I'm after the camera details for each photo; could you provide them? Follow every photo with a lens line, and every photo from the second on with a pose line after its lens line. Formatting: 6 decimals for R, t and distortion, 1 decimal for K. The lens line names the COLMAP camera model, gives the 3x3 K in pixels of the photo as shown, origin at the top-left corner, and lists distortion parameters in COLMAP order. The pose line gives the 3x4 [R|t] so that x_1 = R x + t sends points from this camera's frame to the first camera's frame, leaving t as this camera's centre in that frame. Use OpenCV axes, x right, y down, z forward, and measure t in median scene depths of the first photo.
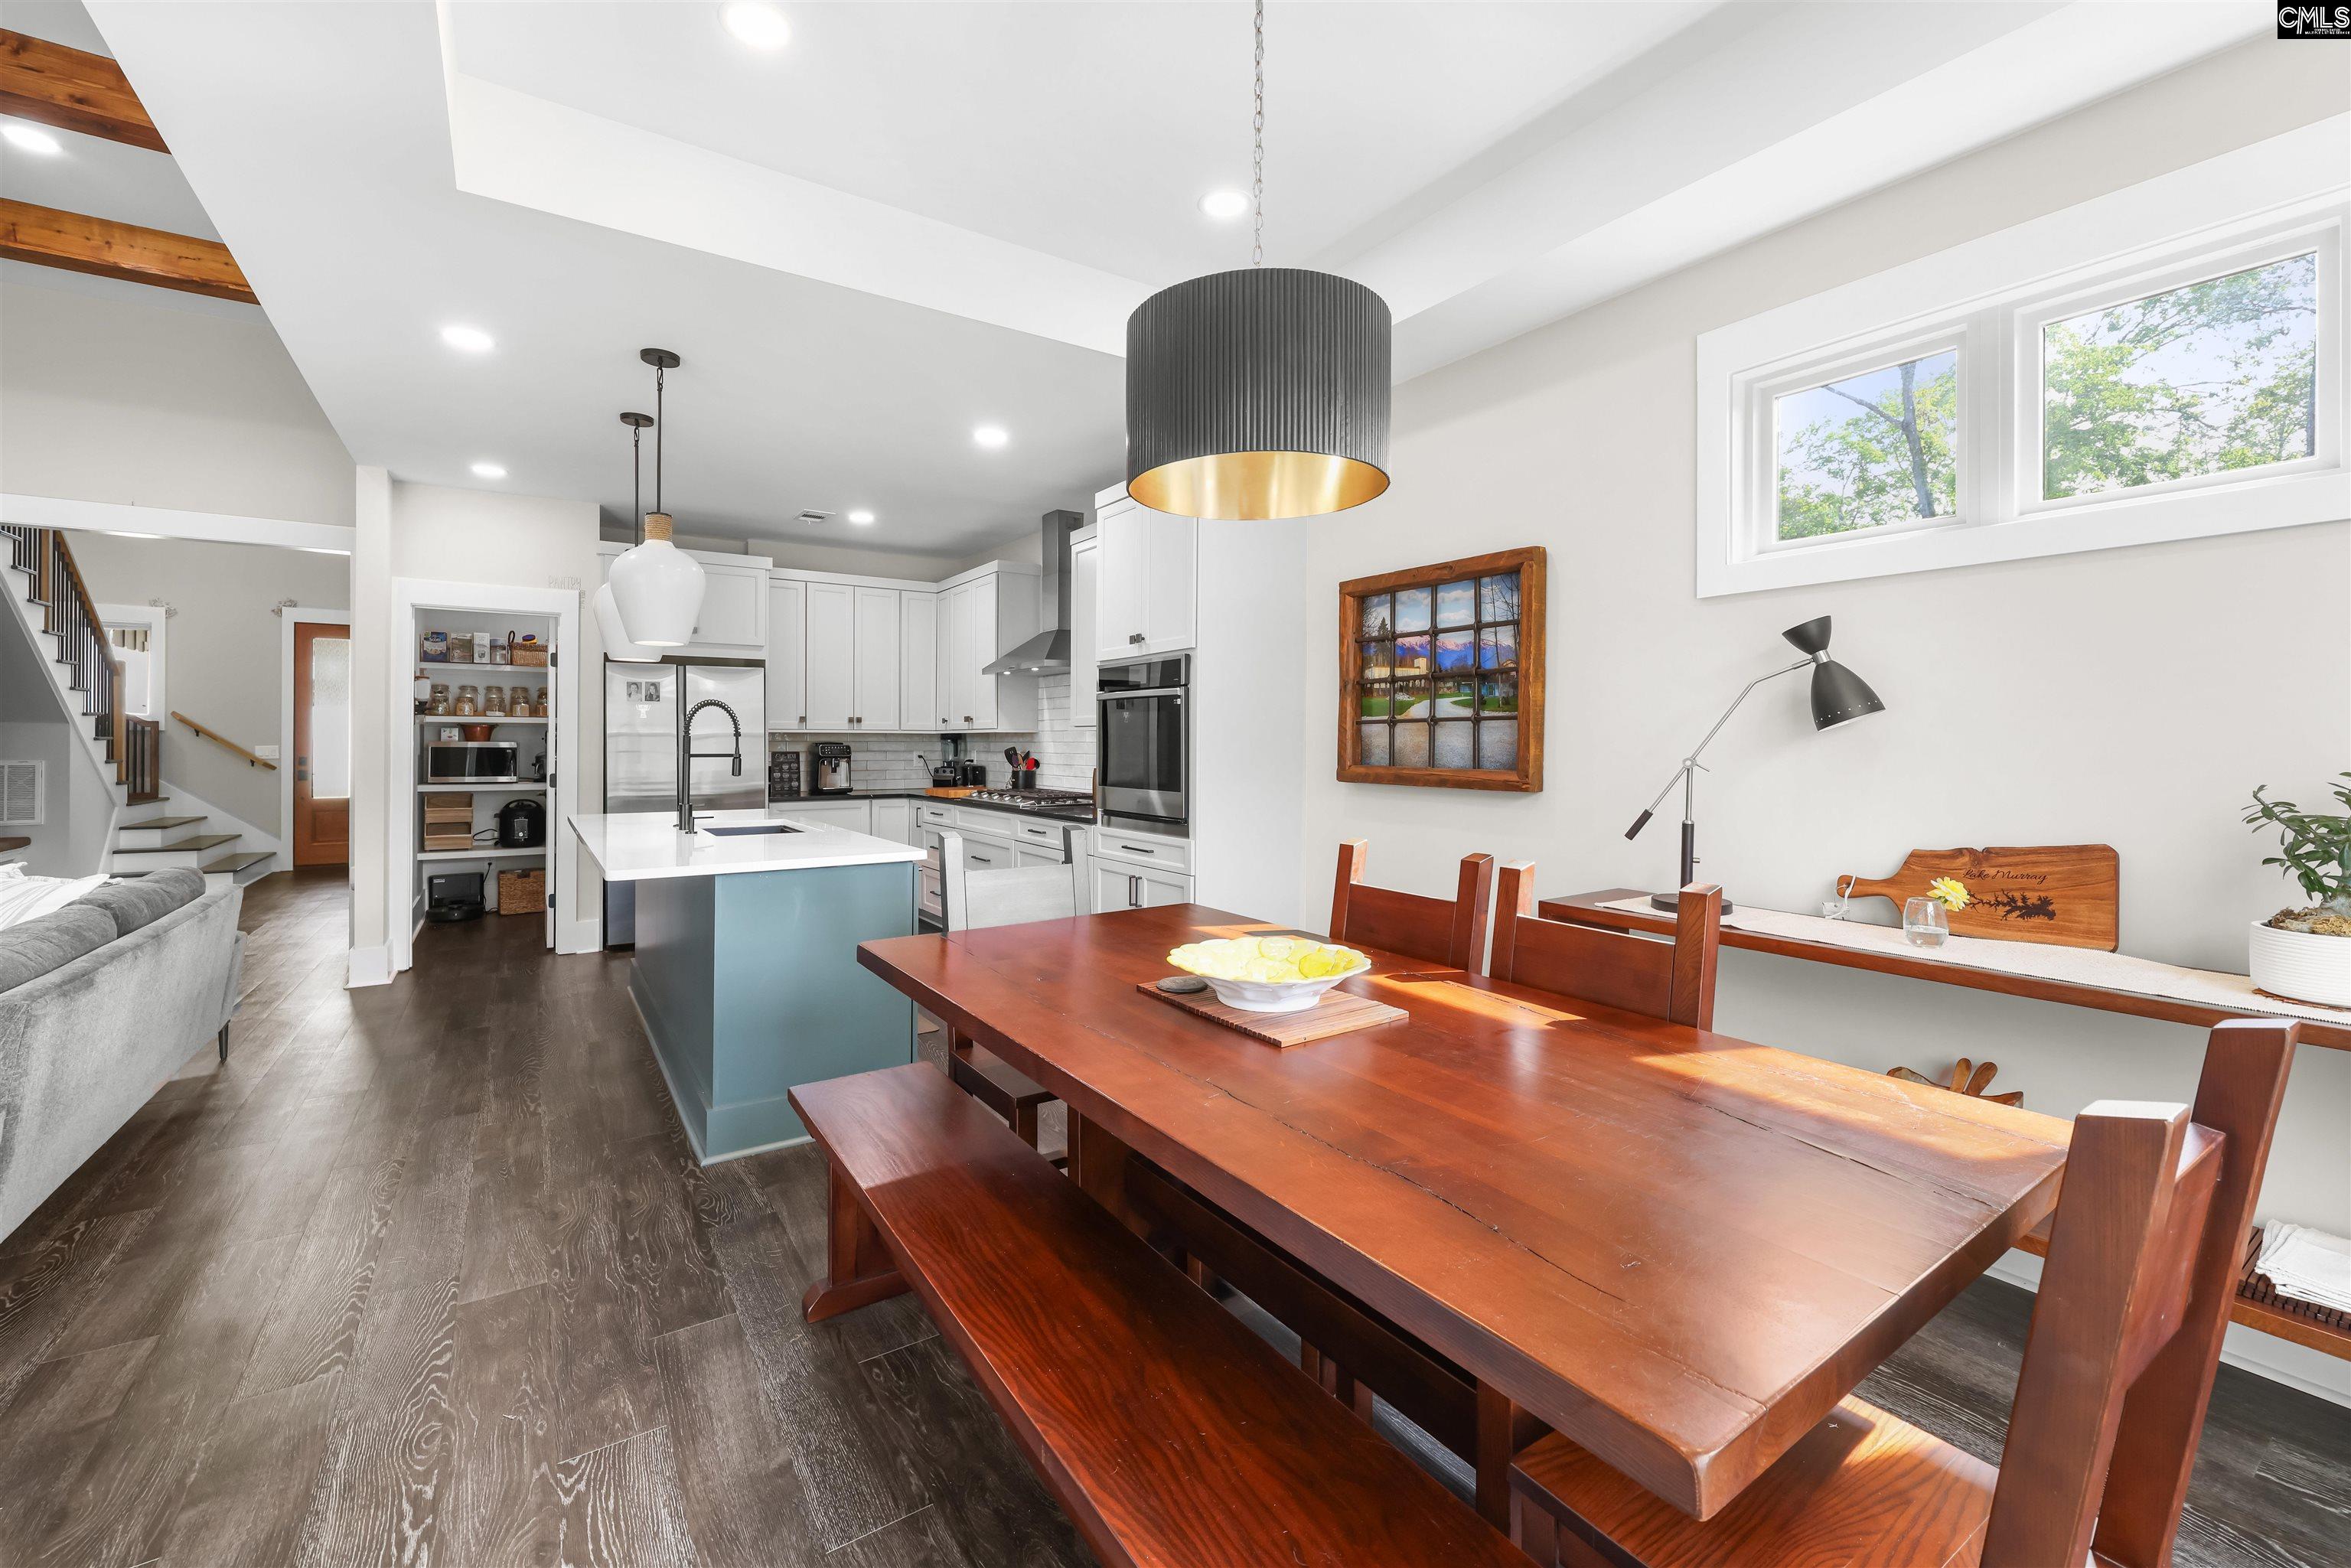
lens RADIAL K [[954.4, 0, 1137.6], [0, 954.4, 736.4], [0, 0, 1]] dist [-0.001189, 0.000069]
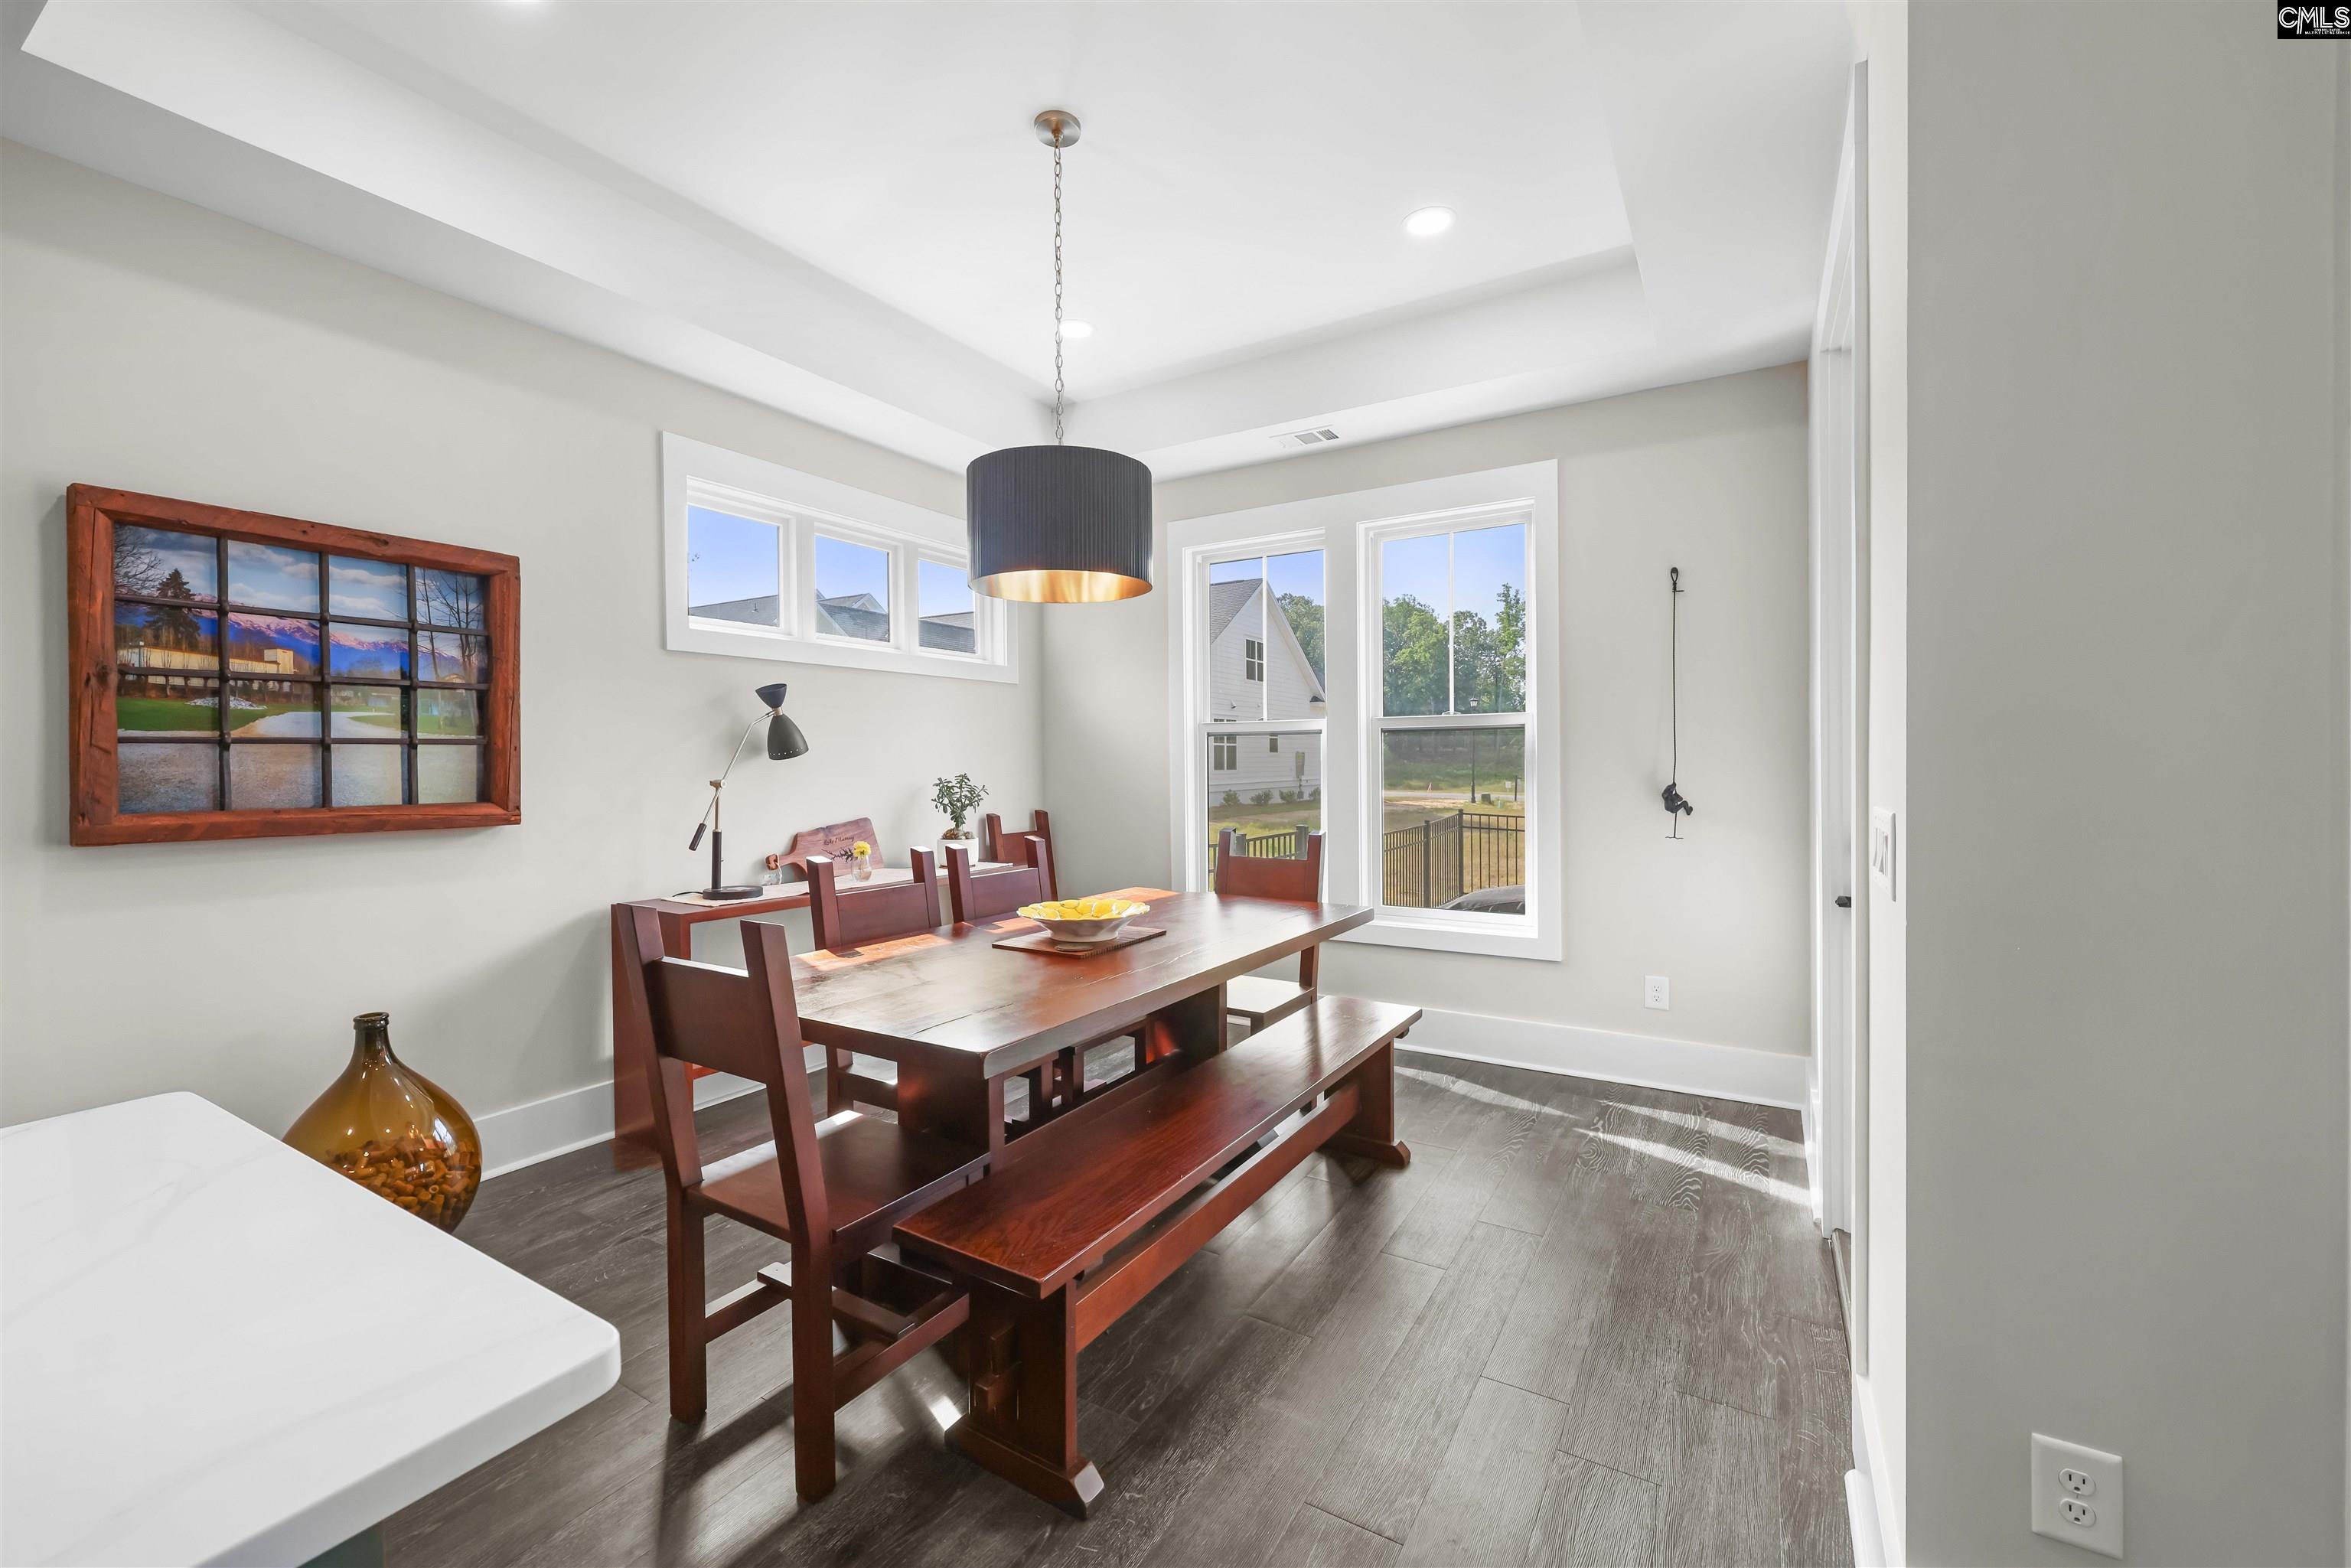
lens RADIAL K [[954.4, 0, 1180.1], [0, 954.4, 780.7], [0, 0, 1]] dist [-0.001189, 0.000069]
pose [[-0.439701, -0.017671, 0.897970, -0.563776], [-0.000224, 0.999809, 0.019566, -0.001568], [-0.898144, 0.008402, -0.439621, 0.674067]]
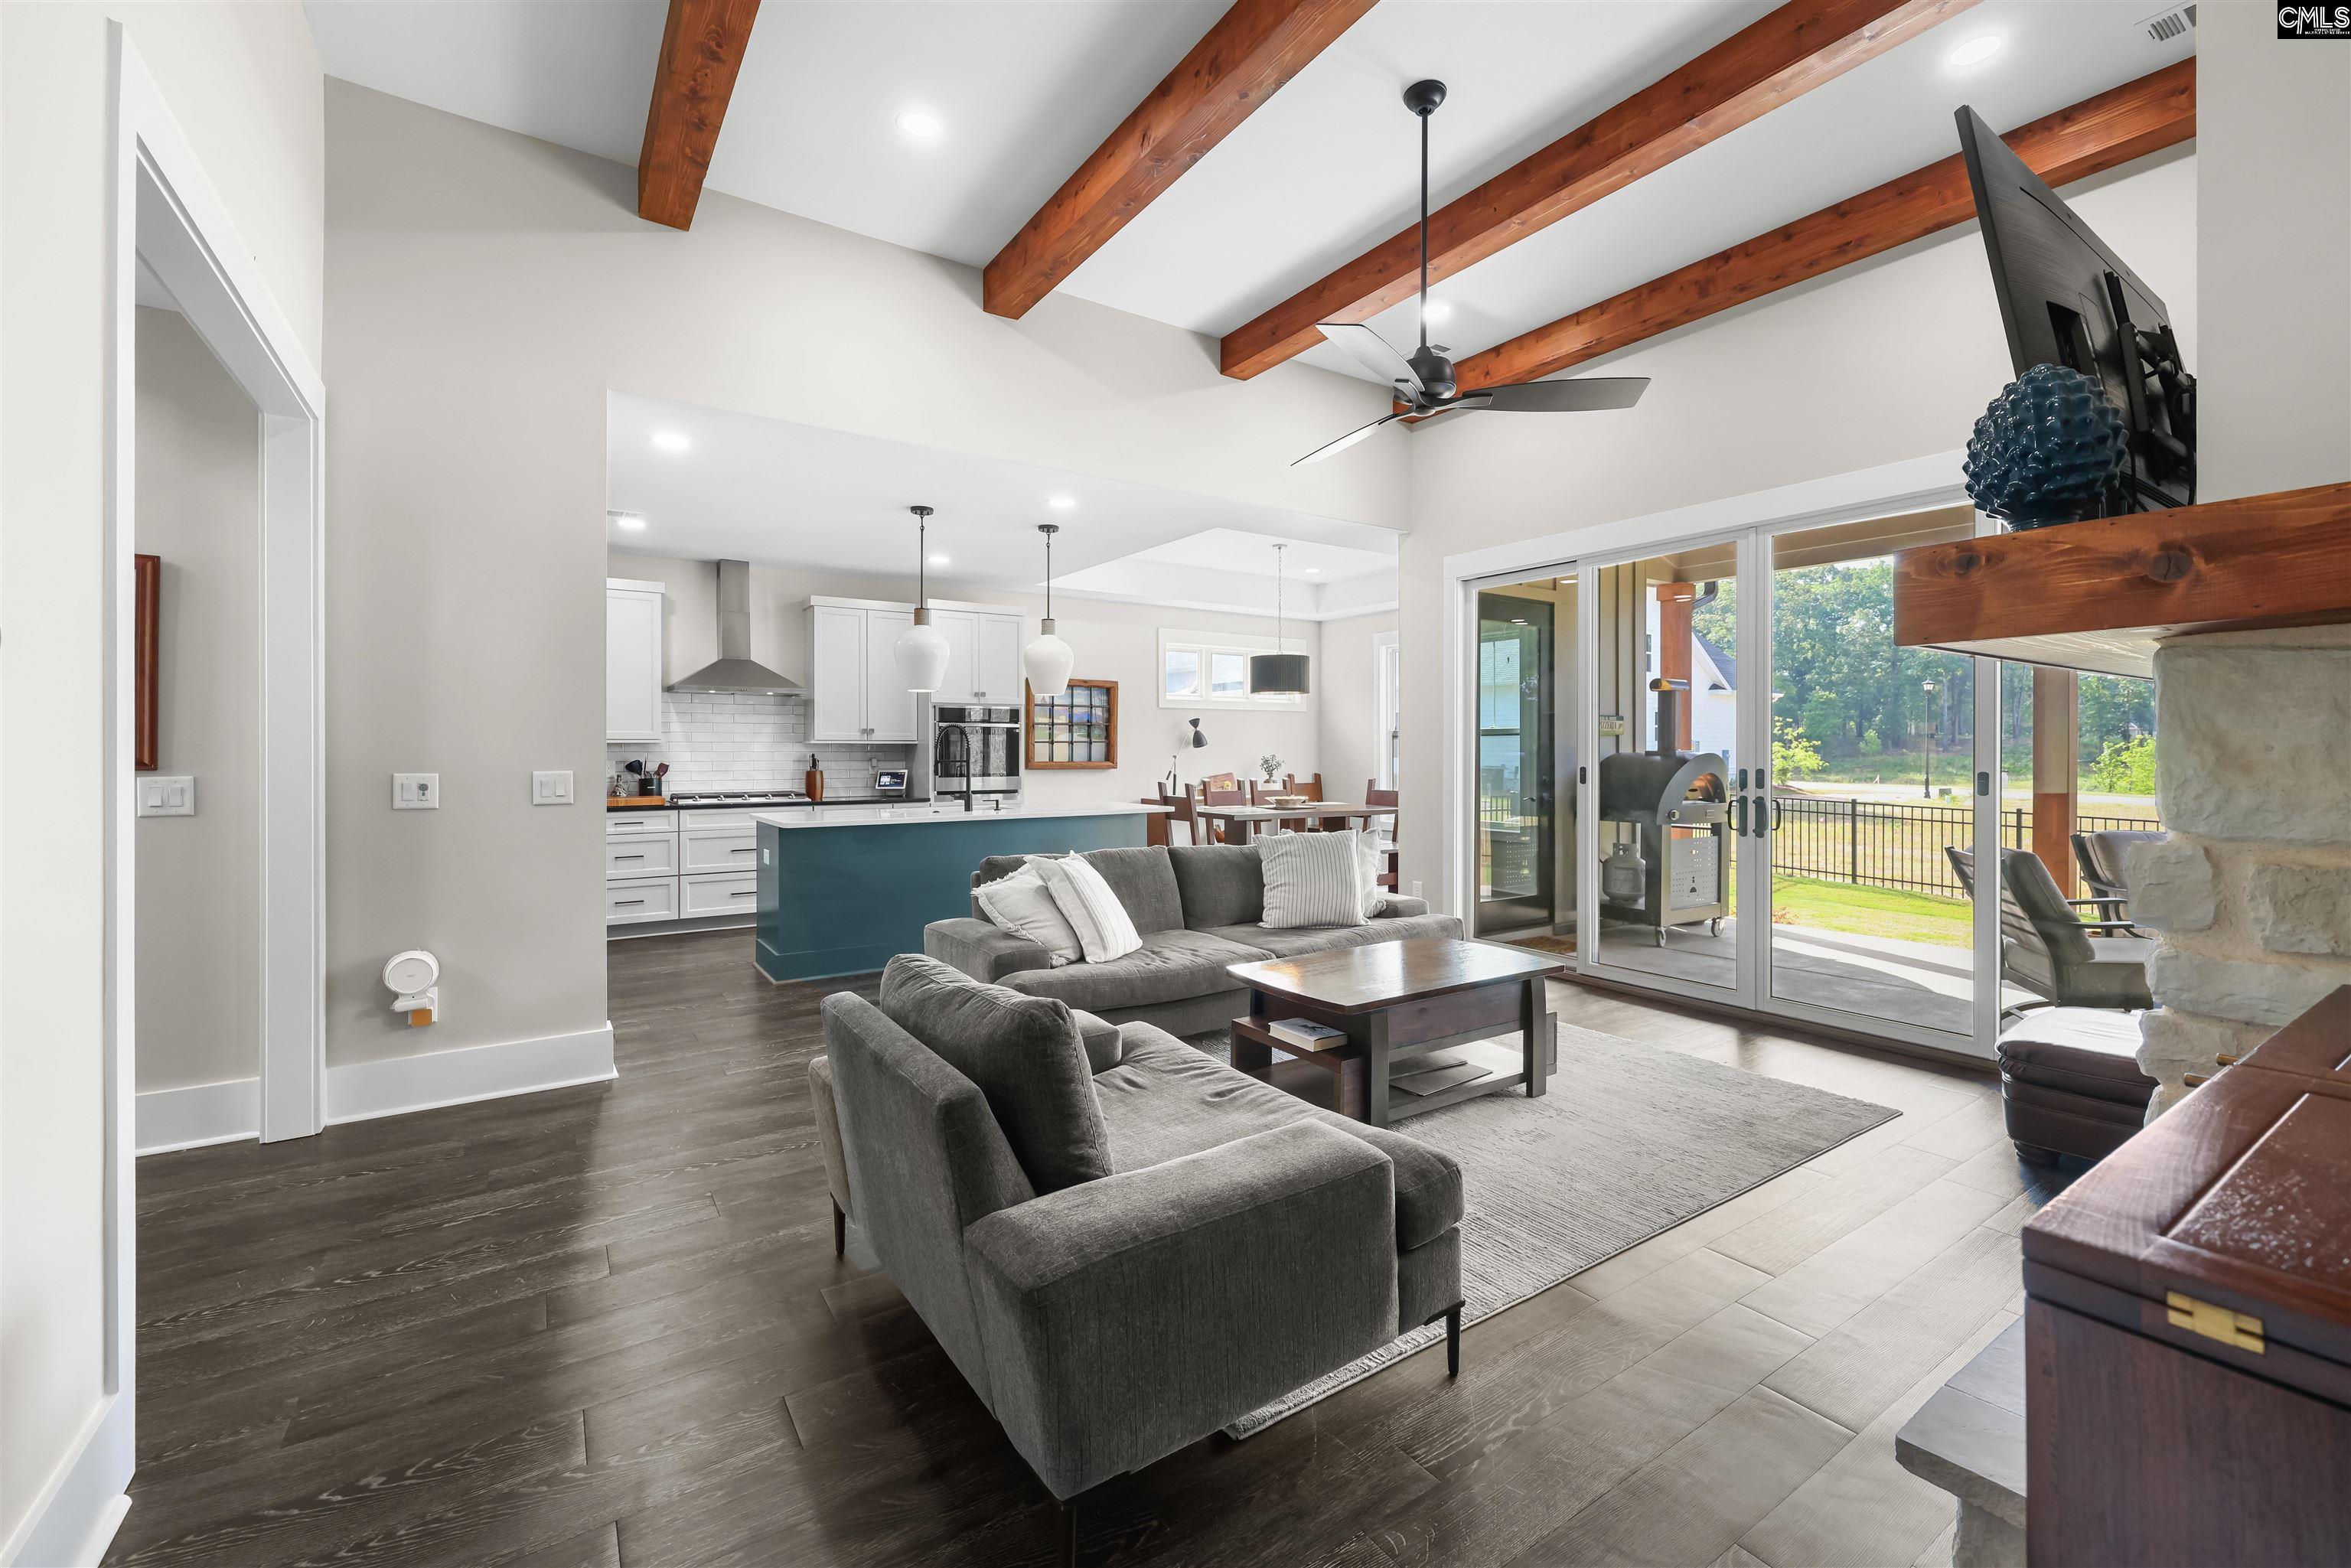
lens RADIAL K [[954.4, 0, 1150.4], [0, 954.4, 757.1], [0, 0, 1]] dist [-0.001189, 0.000069]
pose [[-0.000431, -0.008454, 0.999964, -1.937583], [-0.003201, 0.999959, 0.008453, -0.000300], [-0.999995, -0.003197, -0.000458, 0.732610]]
